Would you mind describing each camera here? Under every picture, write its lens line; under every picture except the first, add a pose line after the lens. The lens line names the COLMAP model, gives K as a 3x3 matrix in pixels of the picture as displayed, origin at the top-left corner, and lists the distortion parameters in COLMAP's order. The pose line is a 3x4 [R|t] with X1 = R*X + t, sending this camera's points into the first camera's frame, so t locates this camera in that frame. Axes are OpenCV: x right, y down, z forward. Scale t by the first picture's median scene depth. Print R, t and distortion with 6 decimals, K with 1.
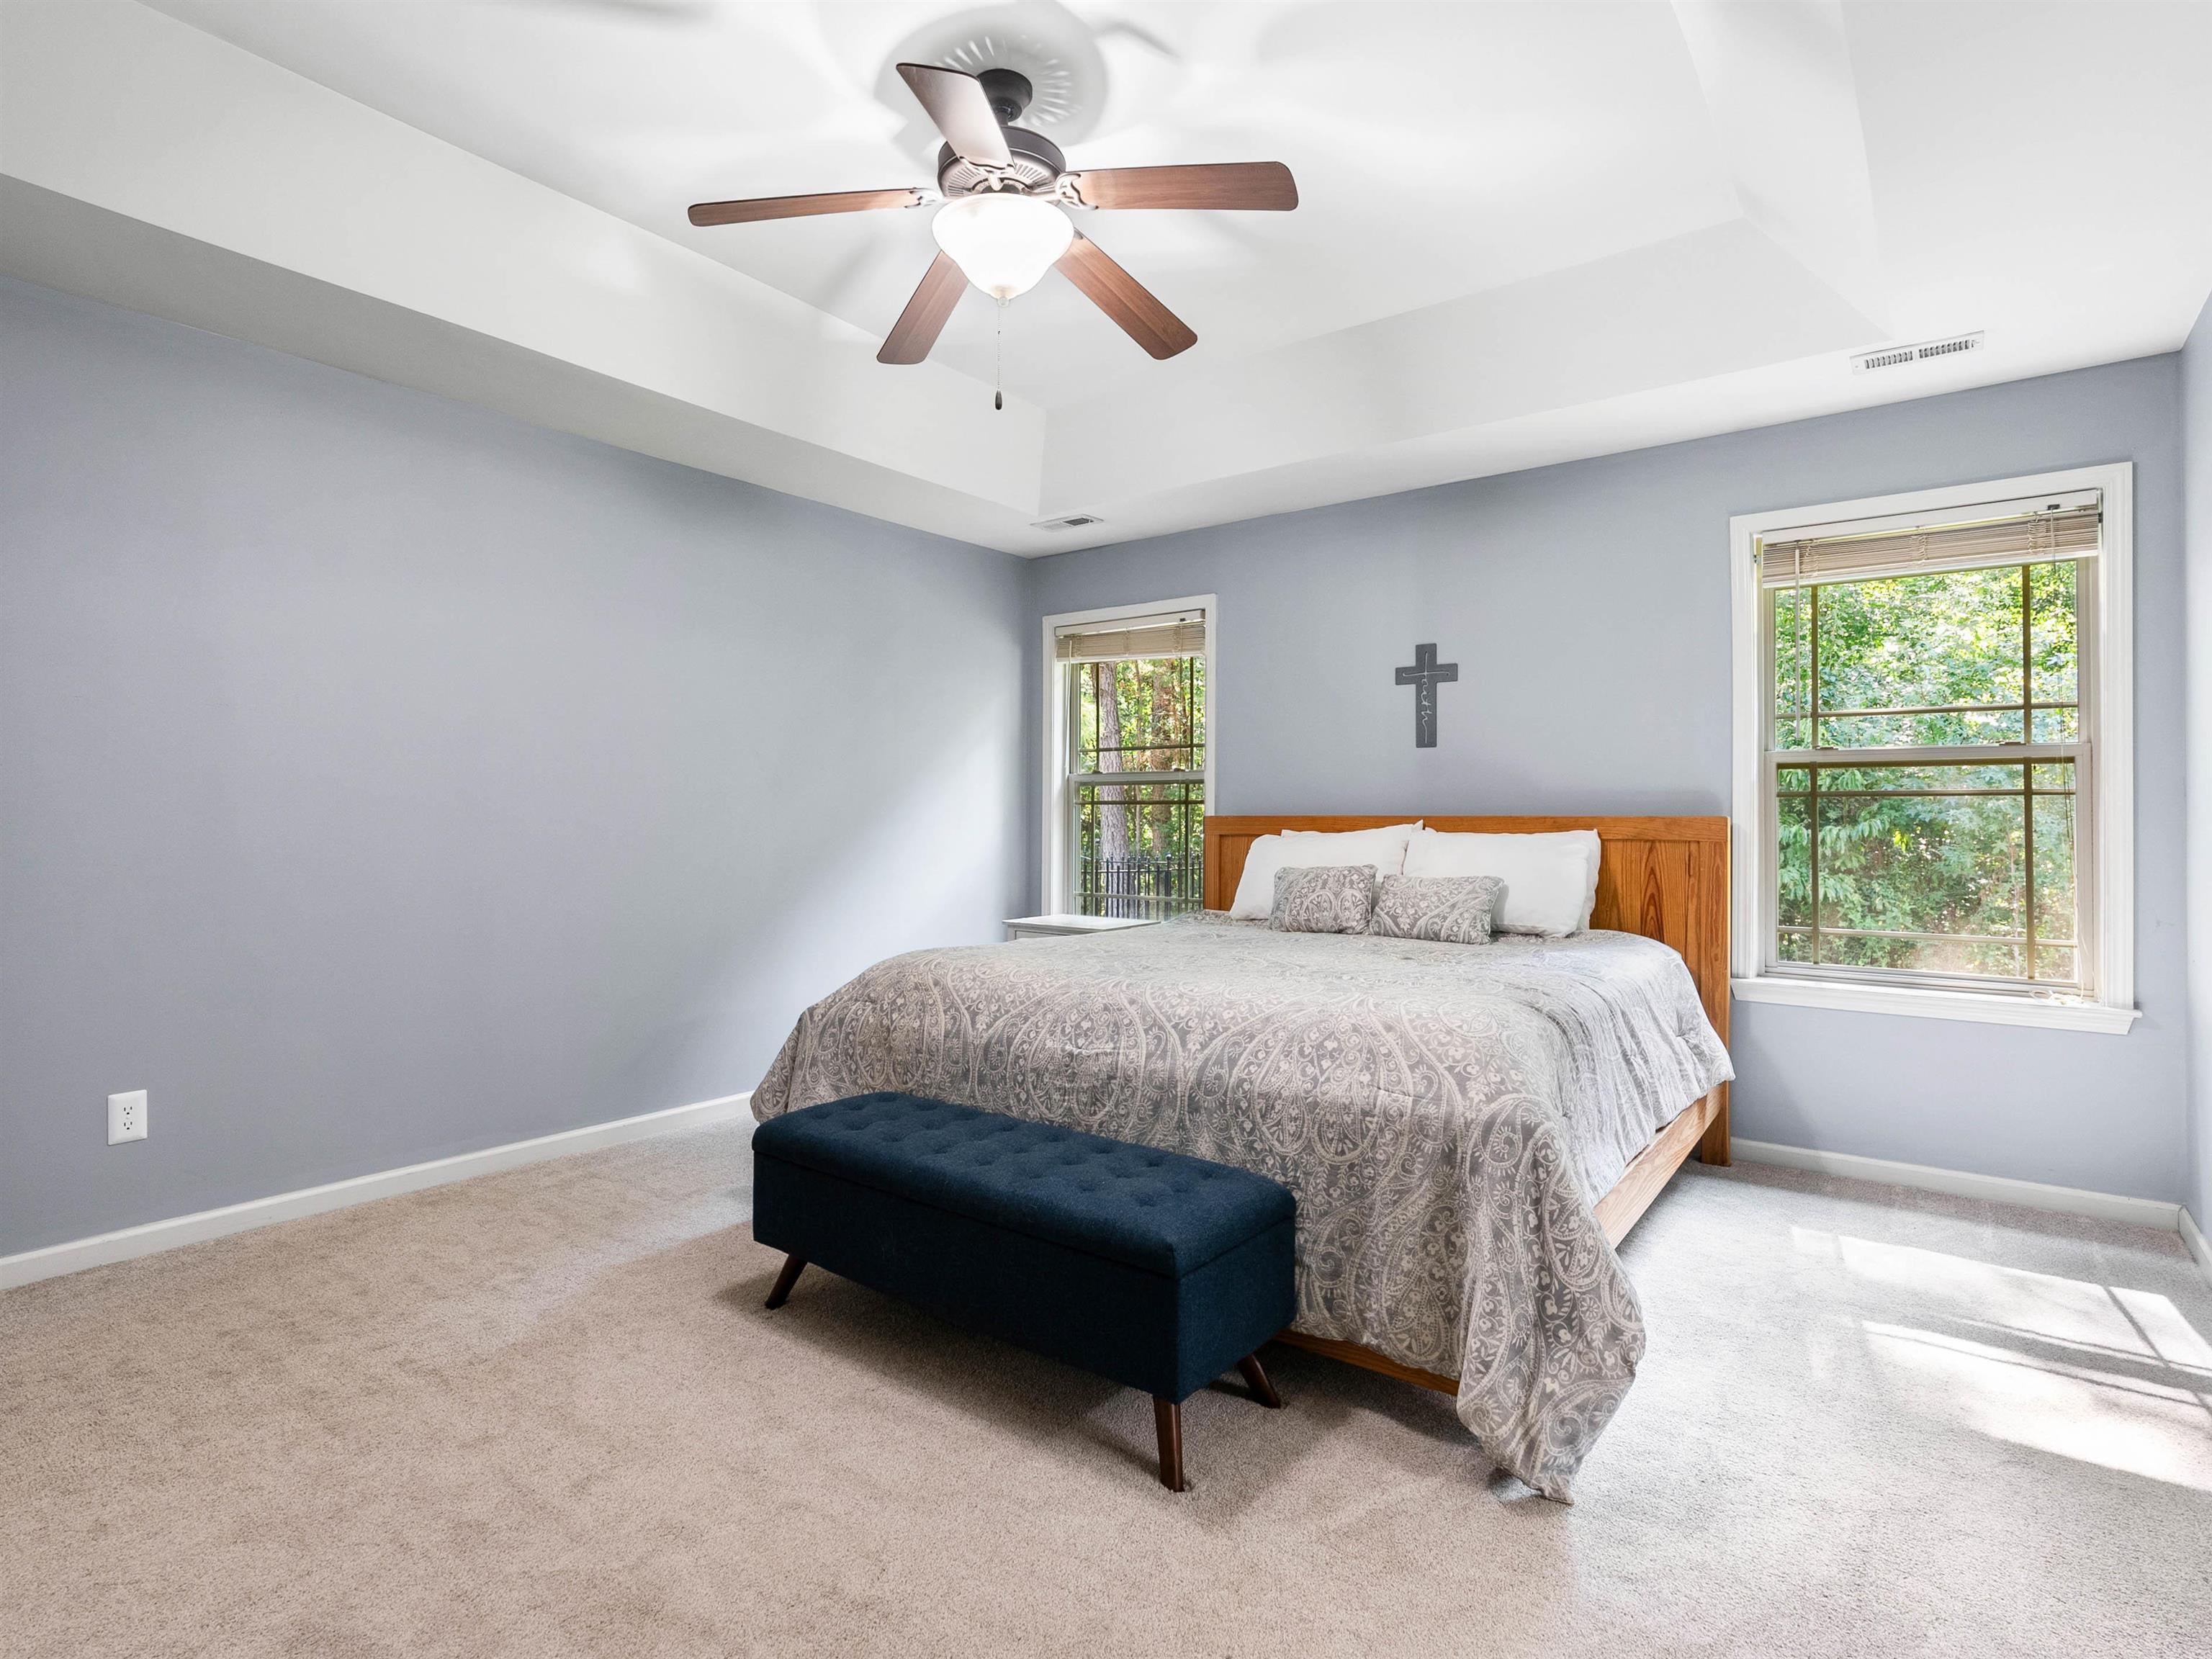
lens RADIAL K [[1122.4, 0, 1102.4], [0, 1122.4, 806.2], [0, 0, 1]] dist [-0.016621, 0.006541]
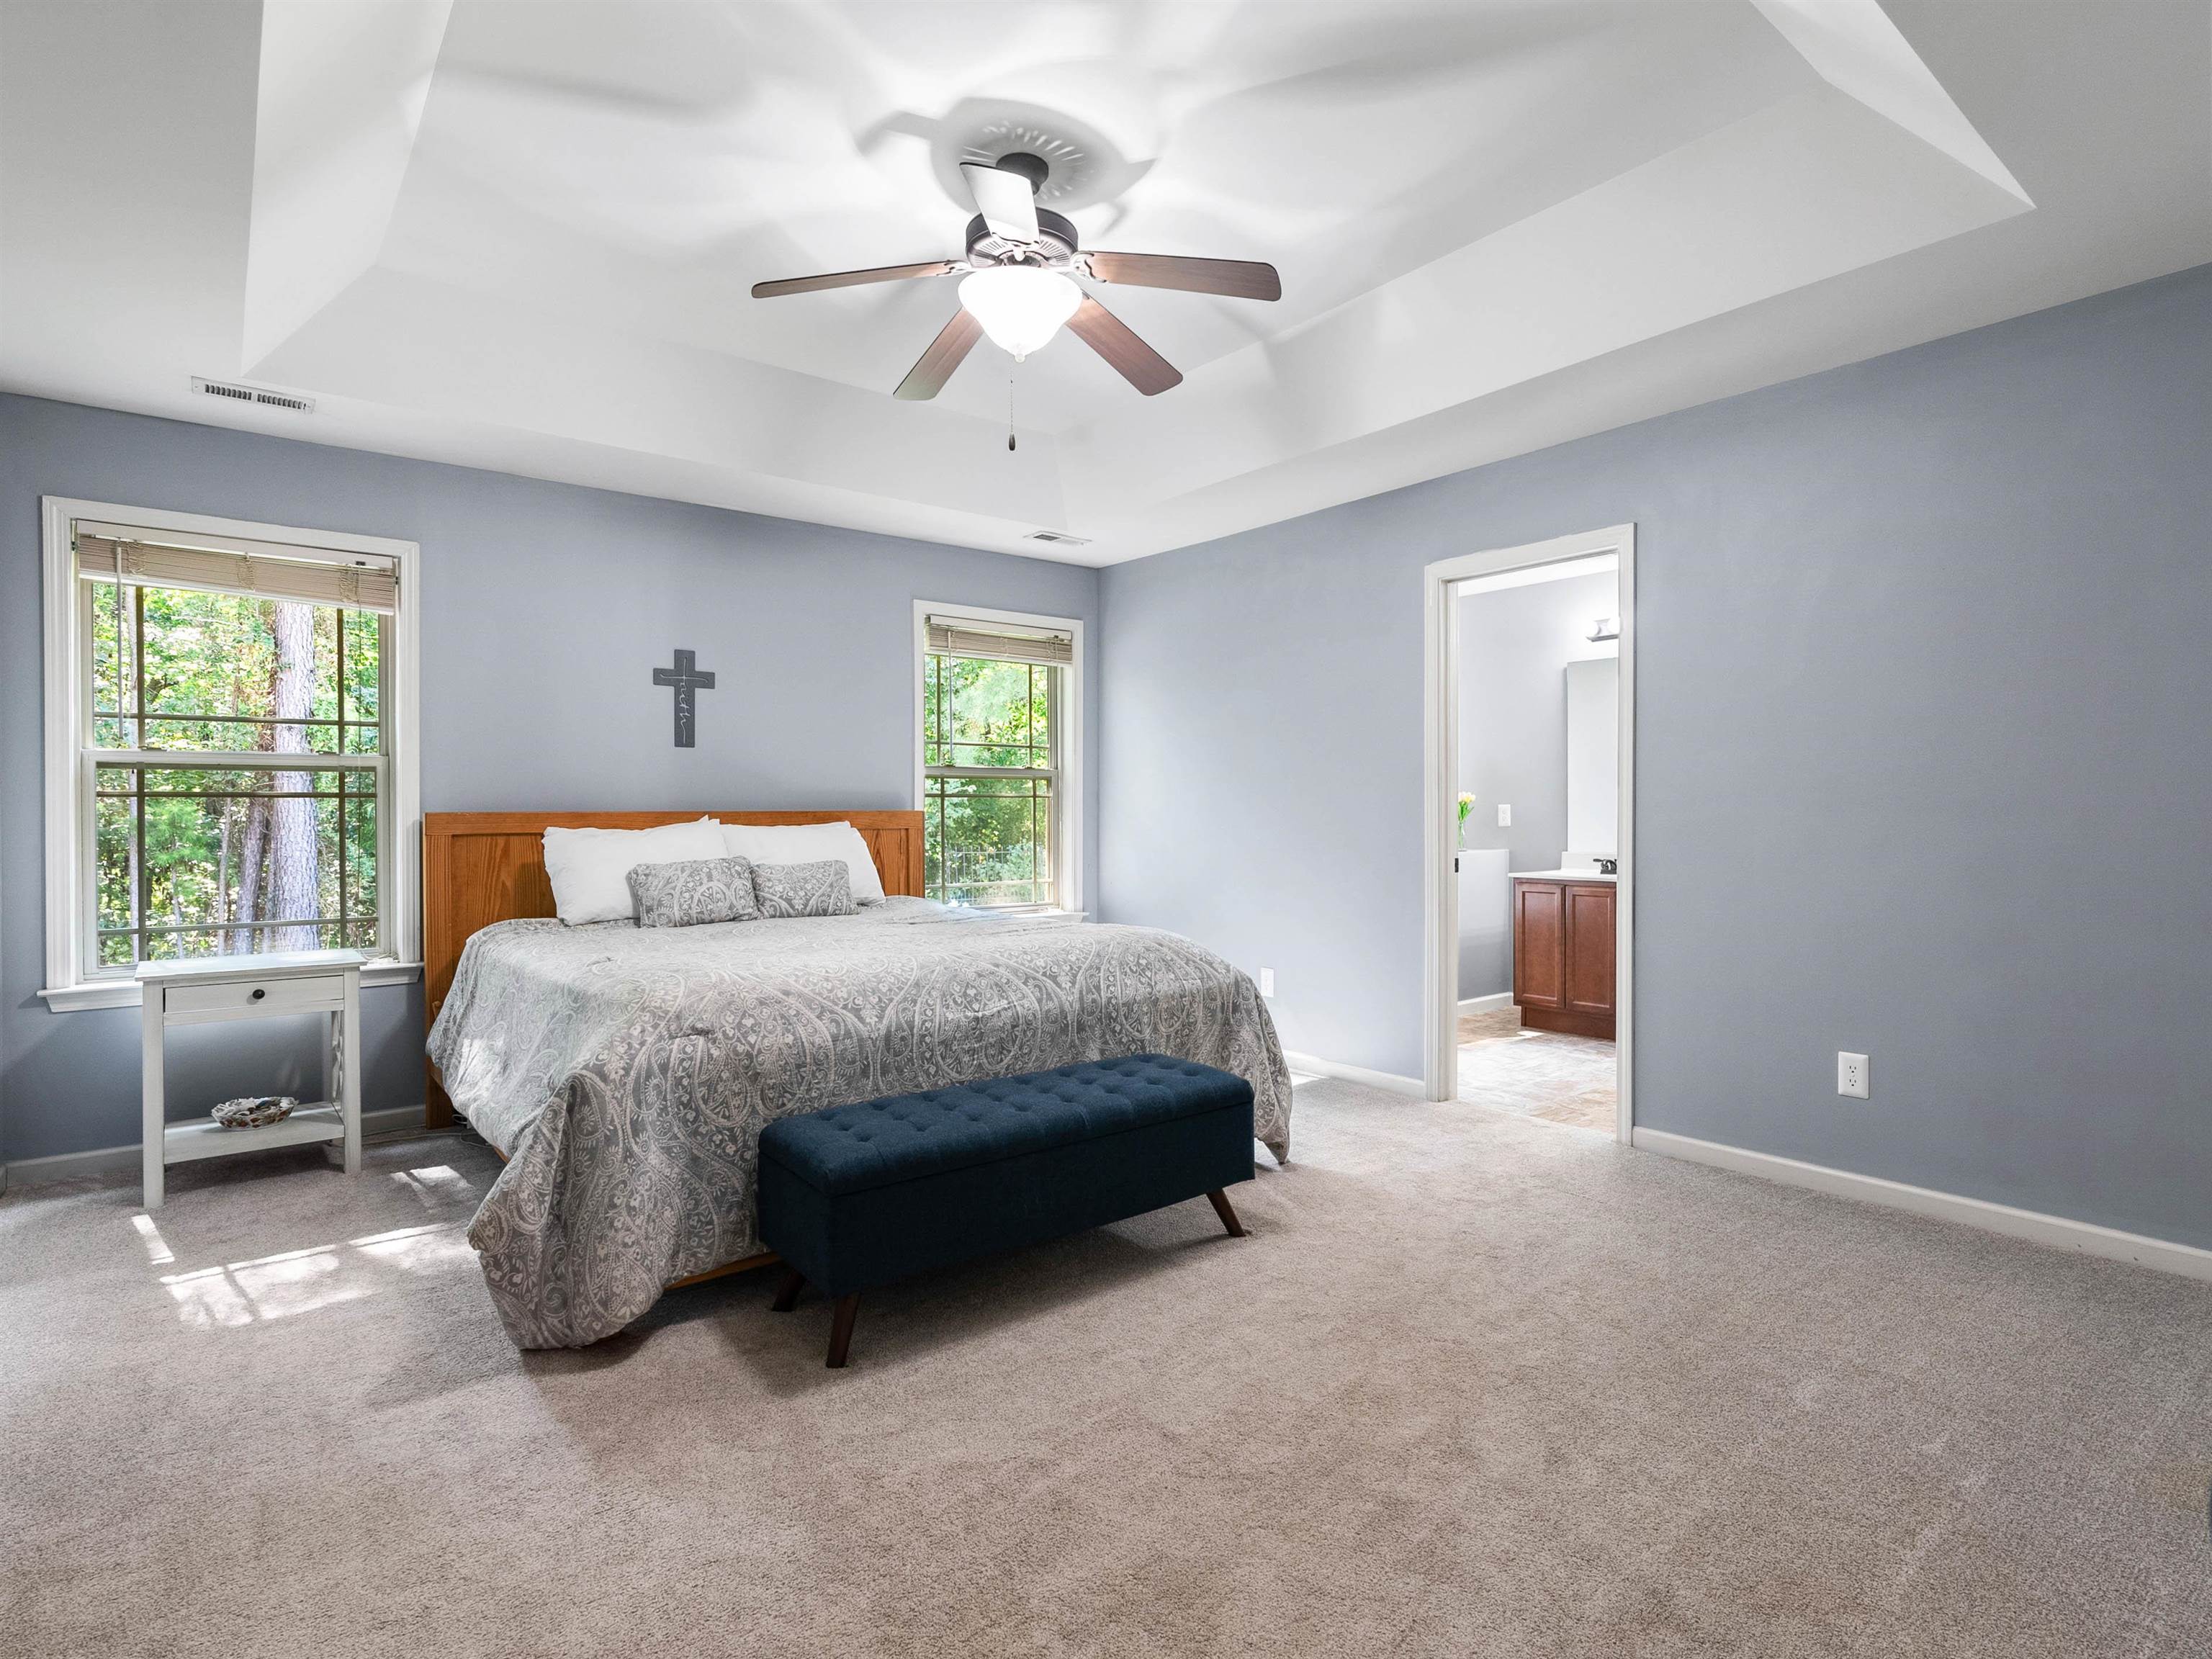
lens RADIAL K [[1122.4, 0, 1095.5], [0, 1122.4, 841.8], [0, 0, 1]] dist [-0.016621, 0.006541]
pose [[0.254081, -0.029510, 0.966733, -0.937891], [-0.004991, 0.999481, 0.031821, 0.002871], [-0.967170, -0.012910, 0.253802, 0.503674]]
